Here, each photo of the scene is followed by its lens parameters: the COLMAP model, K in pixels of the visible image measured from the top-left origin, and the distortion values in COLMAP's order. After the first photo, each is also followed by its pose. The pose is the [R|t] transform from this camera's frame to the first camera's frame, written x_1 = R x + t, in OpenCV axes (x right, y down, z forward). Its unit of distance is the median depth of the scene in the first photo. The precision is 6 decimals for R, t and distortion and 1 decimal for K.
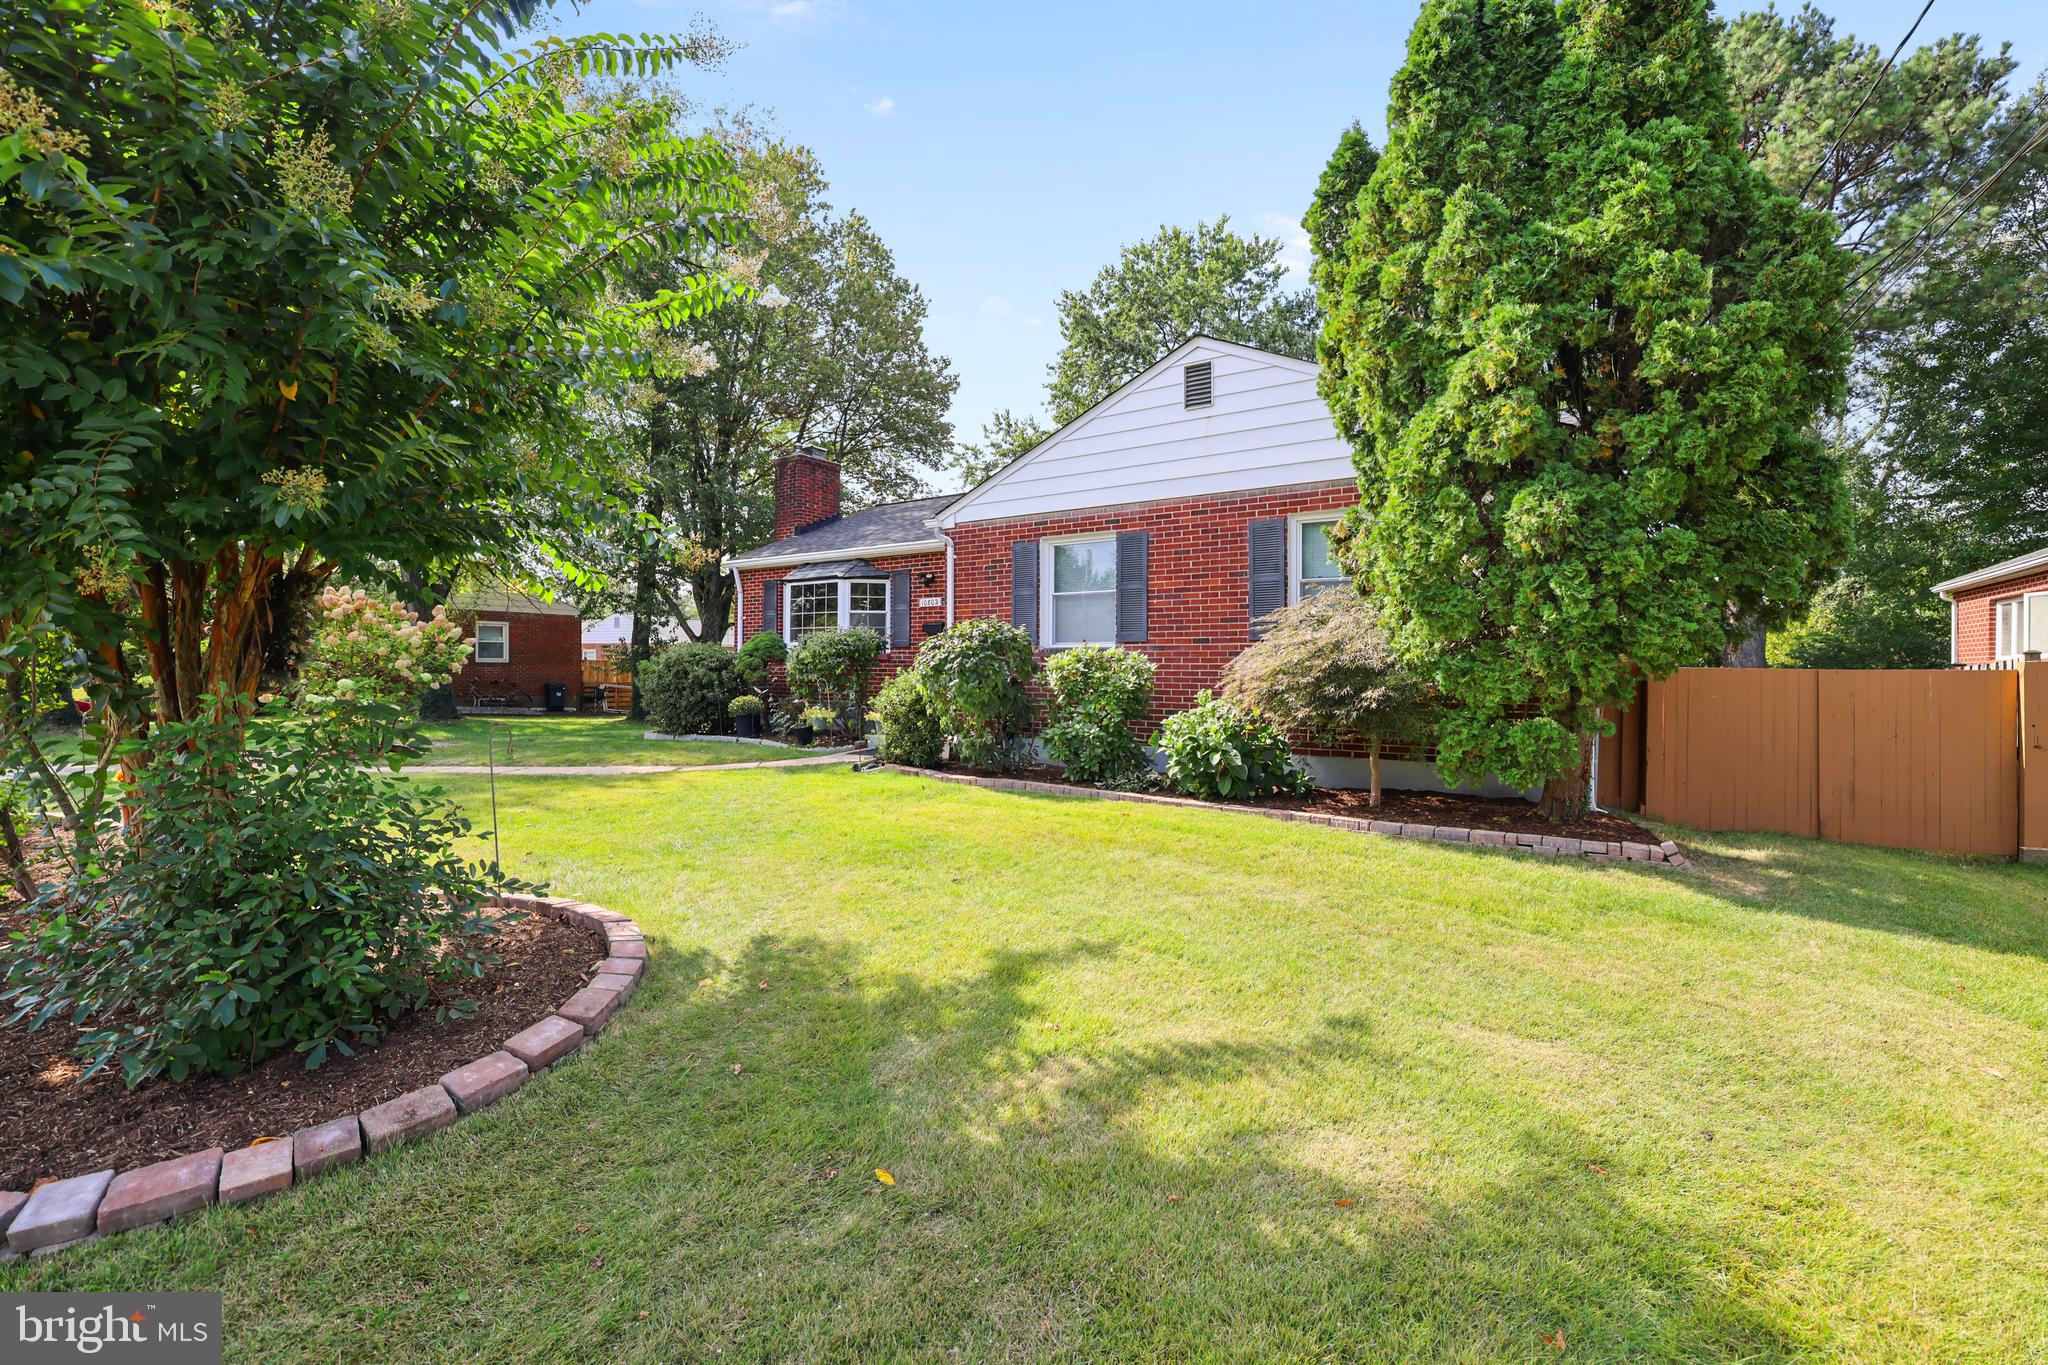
lens RADIAL K [[887.6, 0, 1022.0], [0, 887.6, 652.1], [0, 0, 1]] dist [-0.000810, -0.000028]
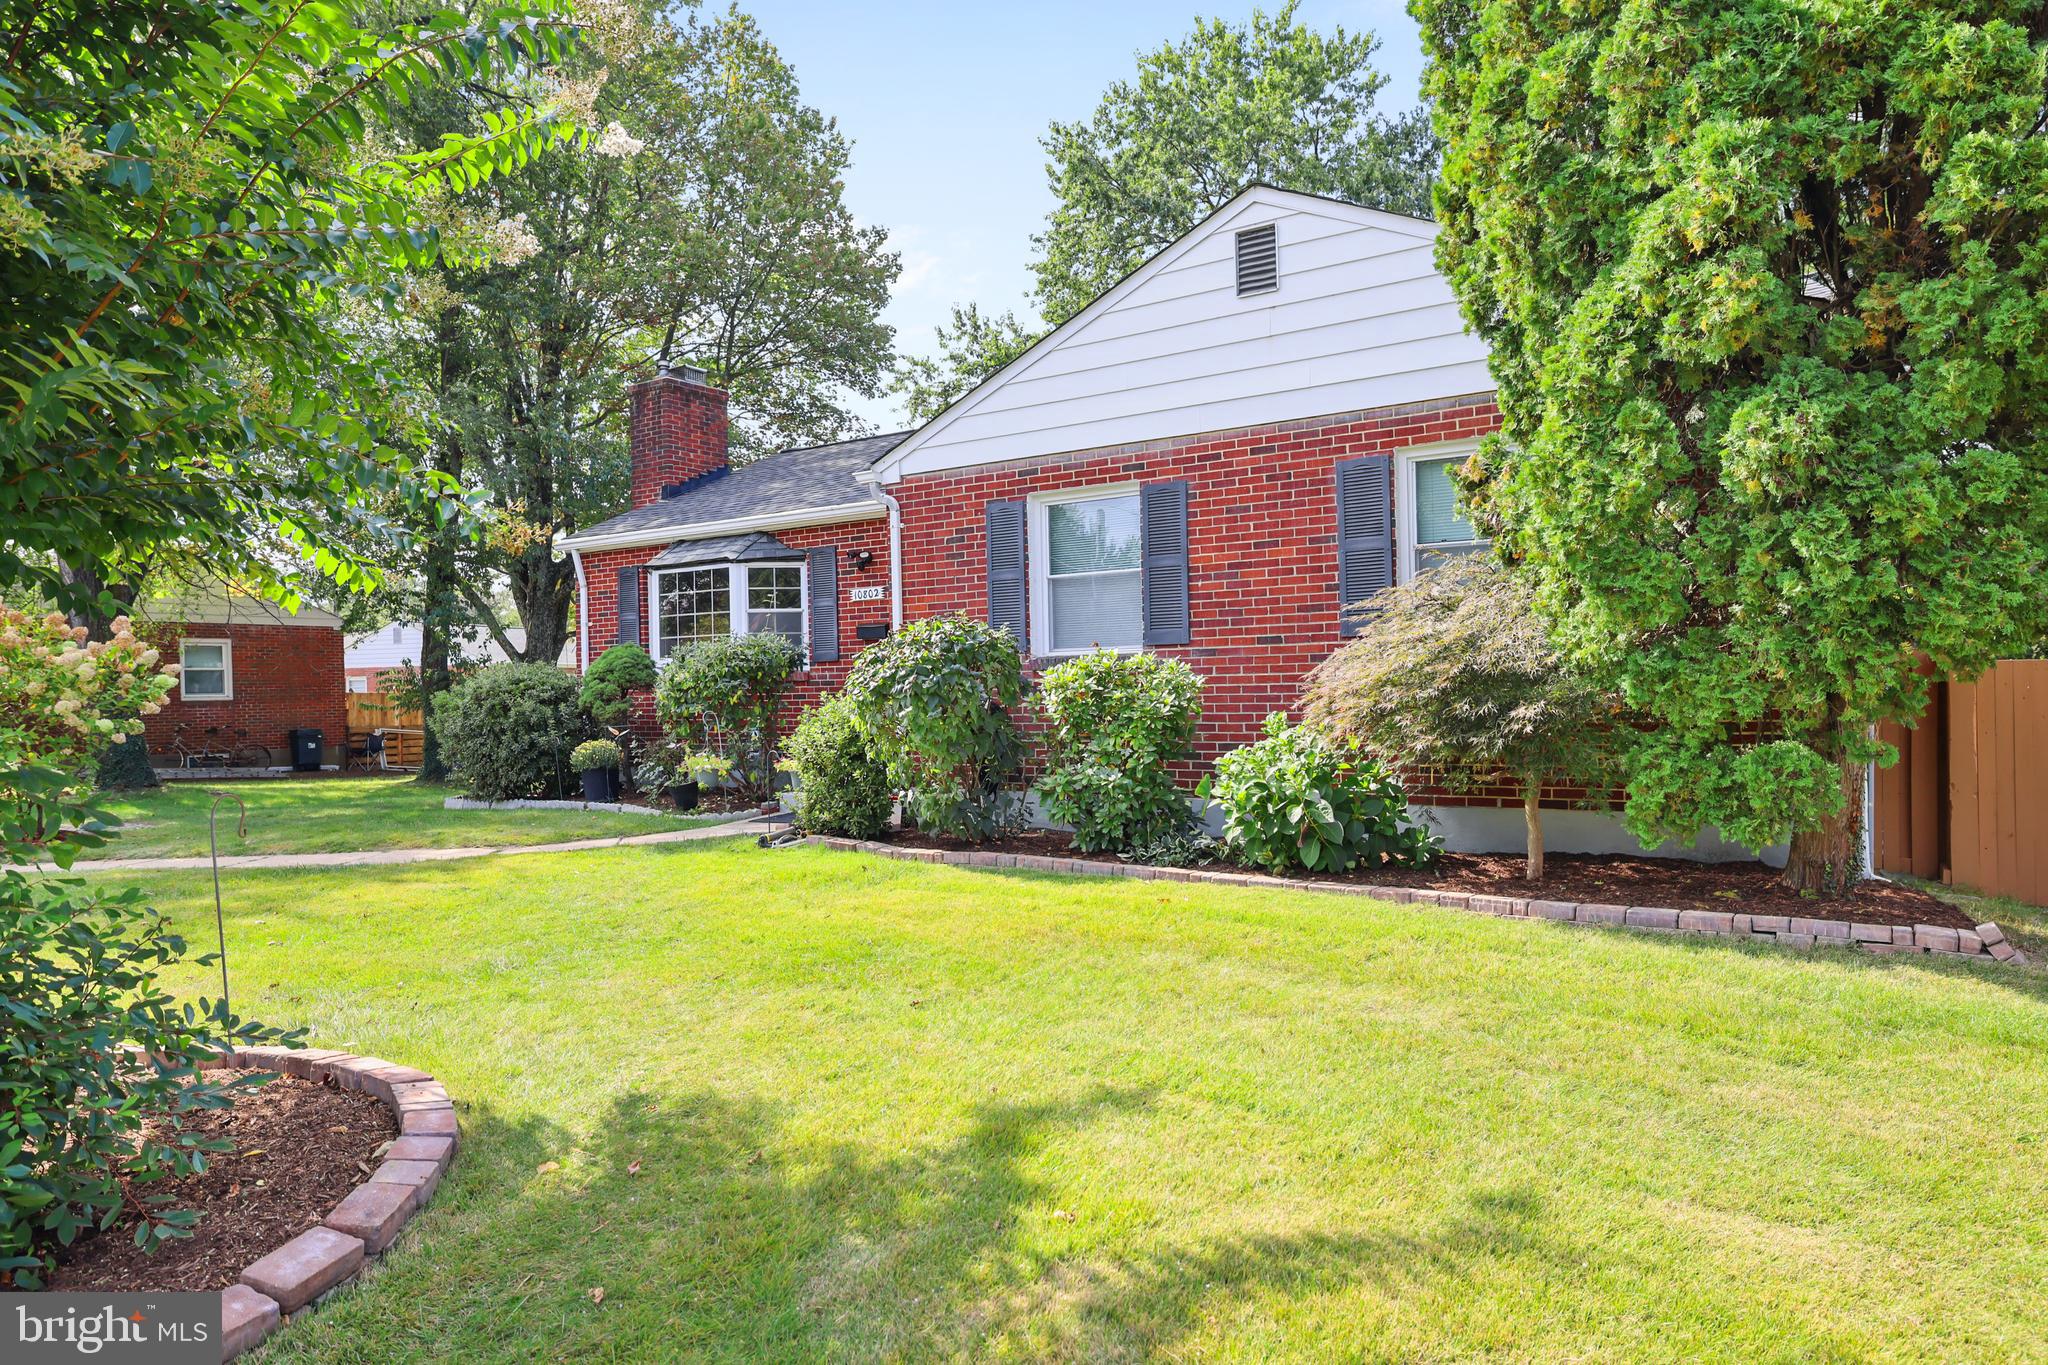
lens RADIAL K [[1300.8, 0, 1024.0], [0, 1300.8, 682.5], [0, 0, 1]] dist [0.000968, -0.000527]
pose [[0.999540, -0.026927, 0.013949, 0.000361], [0.026724, 0.999537, 0.014550, 0.000157], [-0.014334, -0.014170, 0.999797, 0.015785]]
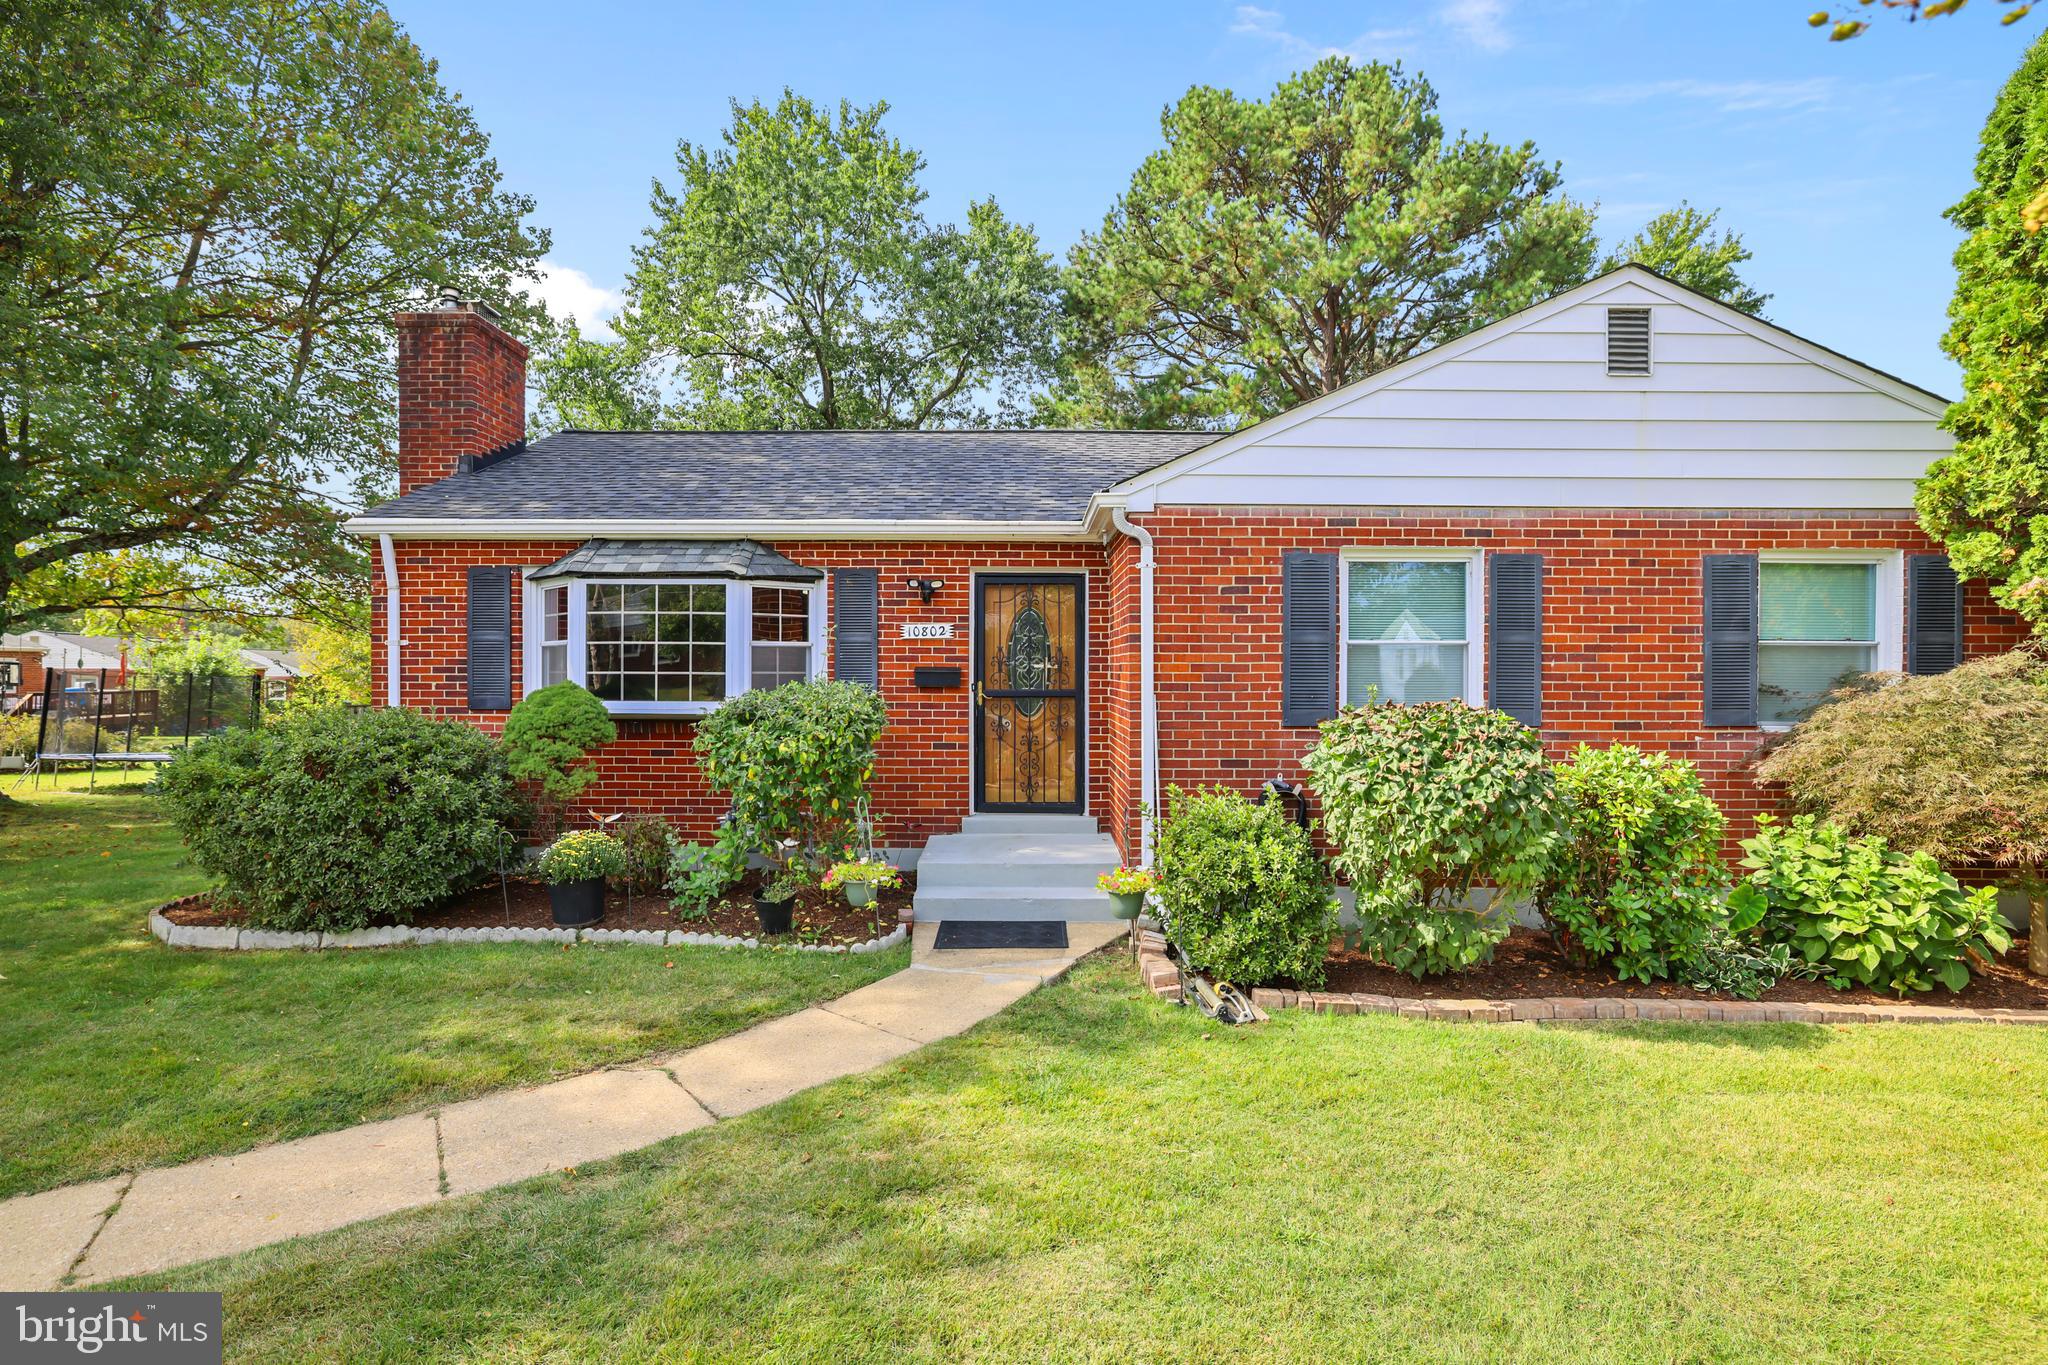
lens RADIAL K [[1007.6, 0, 1030.2], [0, 1007.6, 665.6], [0, 0, 1]] dist [-0.032662, 0.023081]
pose [[0.814429, -0.002184, 0.580259, -0.682949], [-0.009973, 0.999793, 0.017761, -0.076191], [-0.580178, -0.020252, 0.814238, 0.739888]]
